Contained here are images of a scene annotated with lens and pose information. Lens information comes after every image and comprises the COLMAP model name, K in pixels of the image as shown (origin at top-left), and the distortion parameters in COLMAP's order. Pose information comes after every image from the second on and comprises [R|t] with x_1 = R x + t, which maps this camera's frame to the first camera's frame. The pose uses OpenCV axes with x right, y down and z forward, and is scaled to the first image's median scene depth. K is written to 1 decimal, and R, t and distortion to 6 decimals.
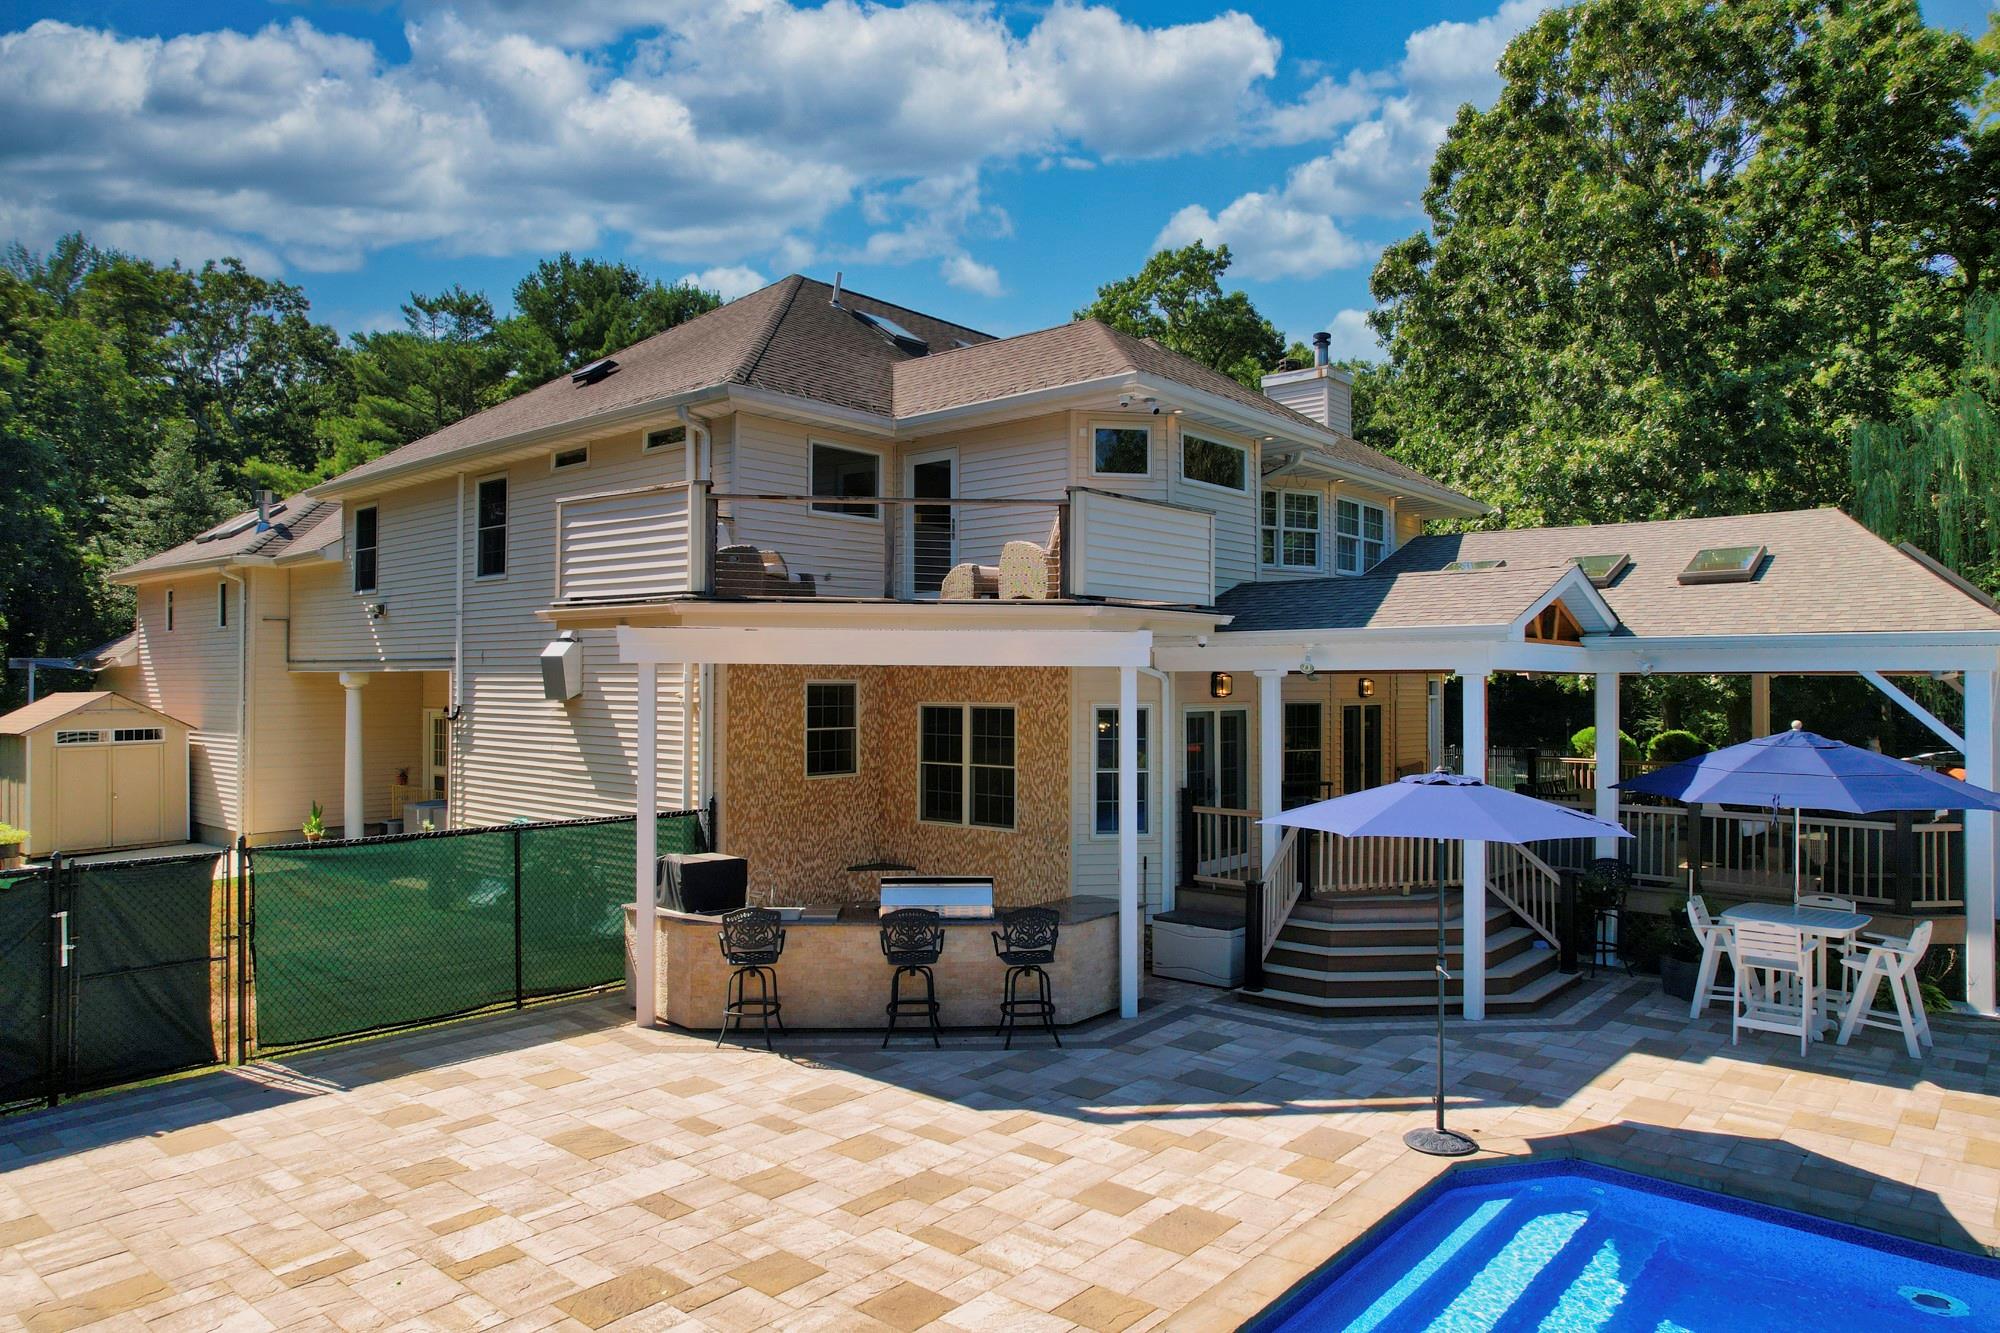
lens RADIAL K [[1263.8, 0, 1002.4], [0, 1263.8, 651.0], [0, 0, 1]] dist [-0.066499, 0.061962]
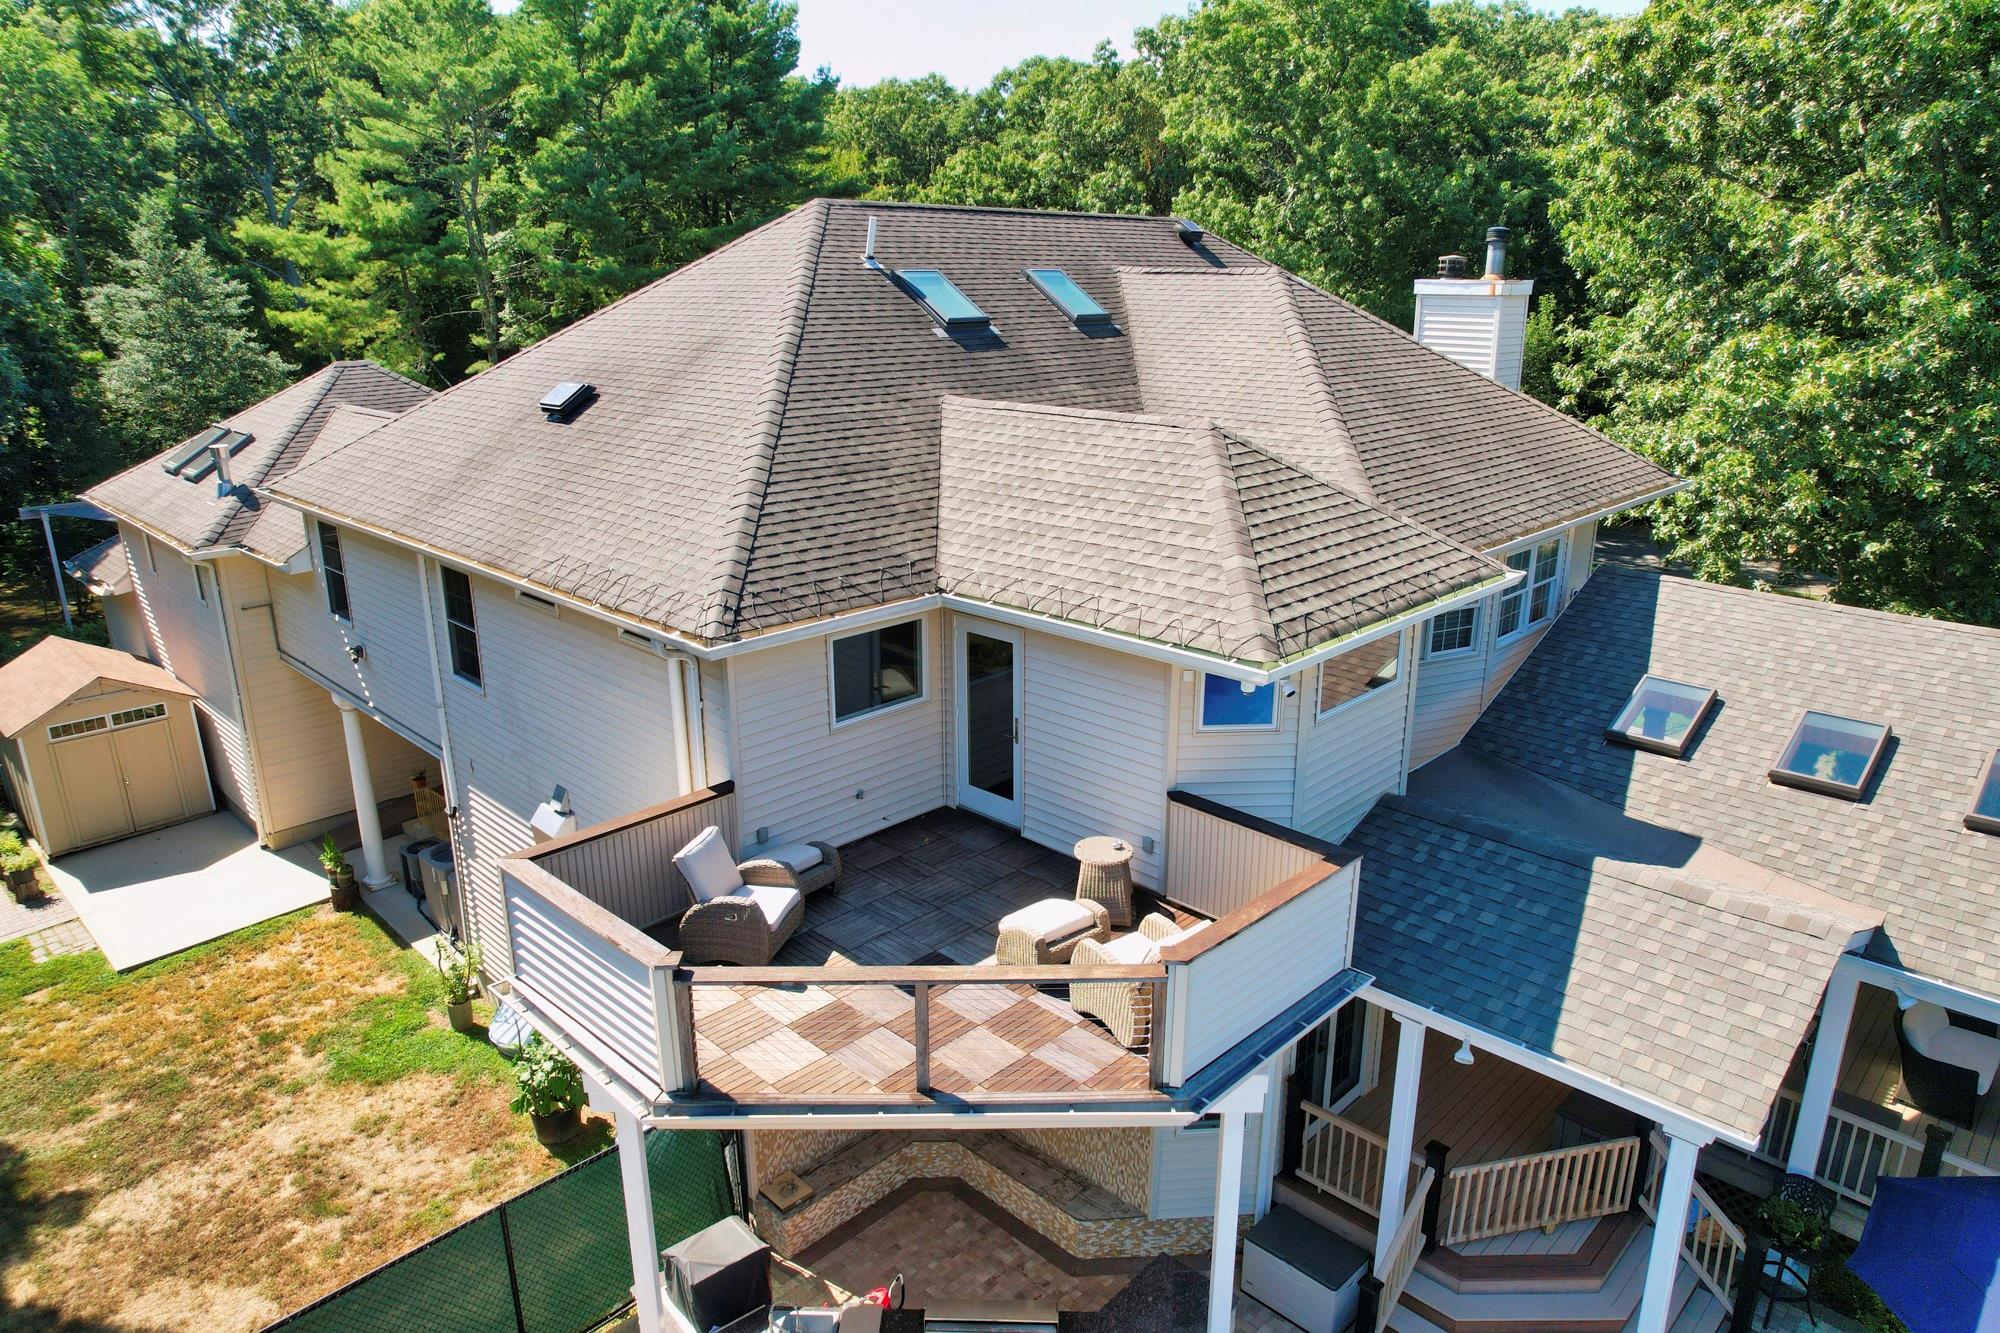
lens RADIAL K [[1263.8, 0, 1002.4], [0, 1263.8, 651.0], [0, 0, 1]] dist [-0.066499, 0.061962]
pose [[0.998020, 0.017226, -0.060500, -0.002083], [0.002345, 0.950919, 0.309431, -0.442560], [0.062861, -0.308960, 0.948995, 0.306995]]
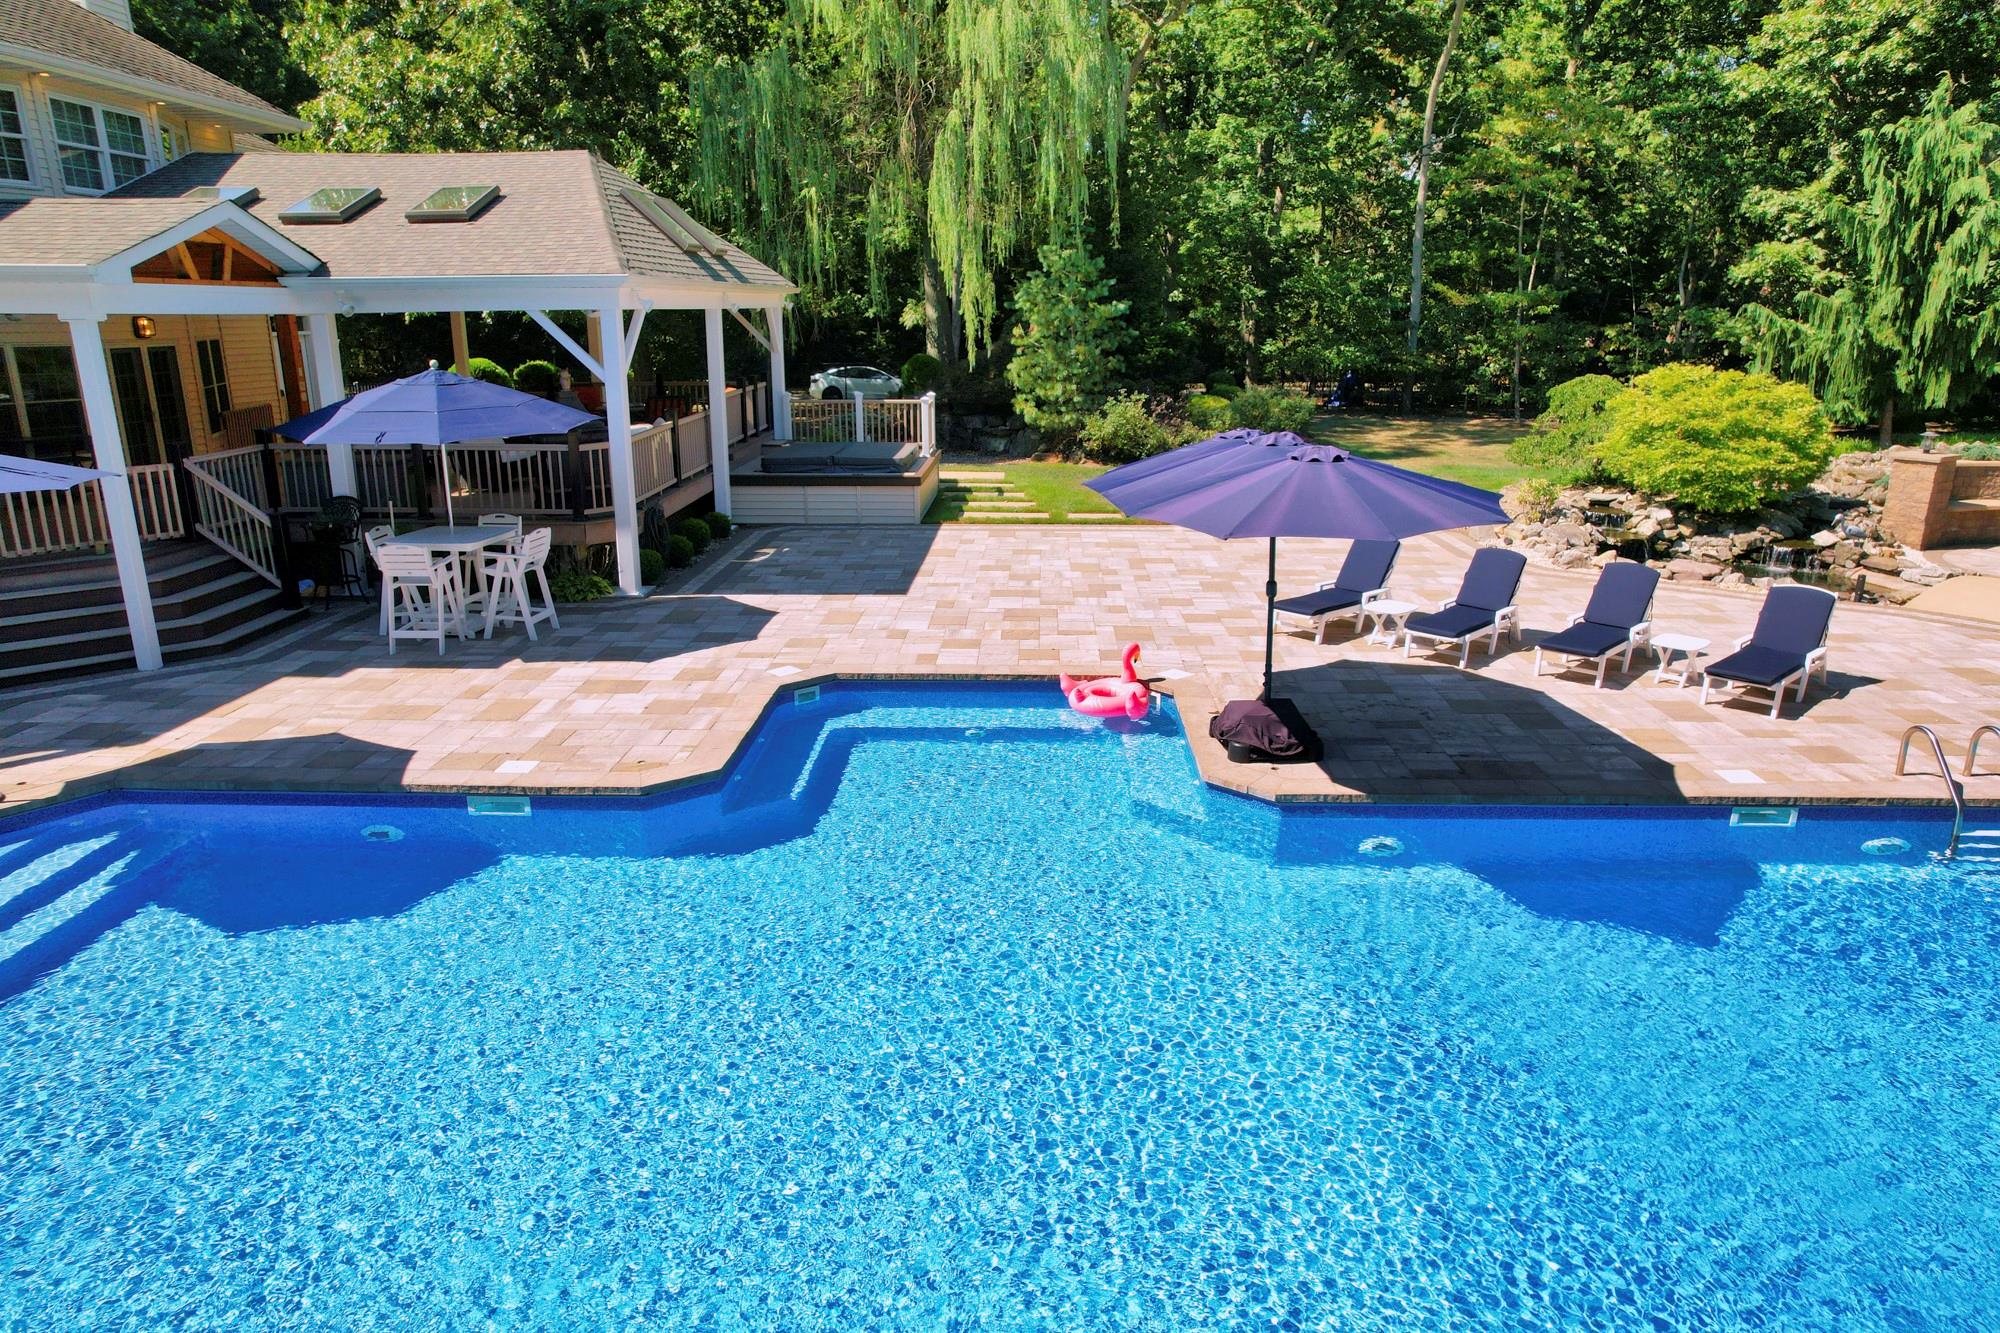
lens RADIAL K [[1263.8, 0, 1002.4], [0, 1263.8, 651.0], [0, 0, 1]] dist [-0.066499, 0.061962]
pose [[0.778066, -0.170075, 0.604721, 0.274272], [-0.012728, 0.958186, 0.285861, -0.016227], [-0.628053, -0.230116, 0.743368, -0.165769]]
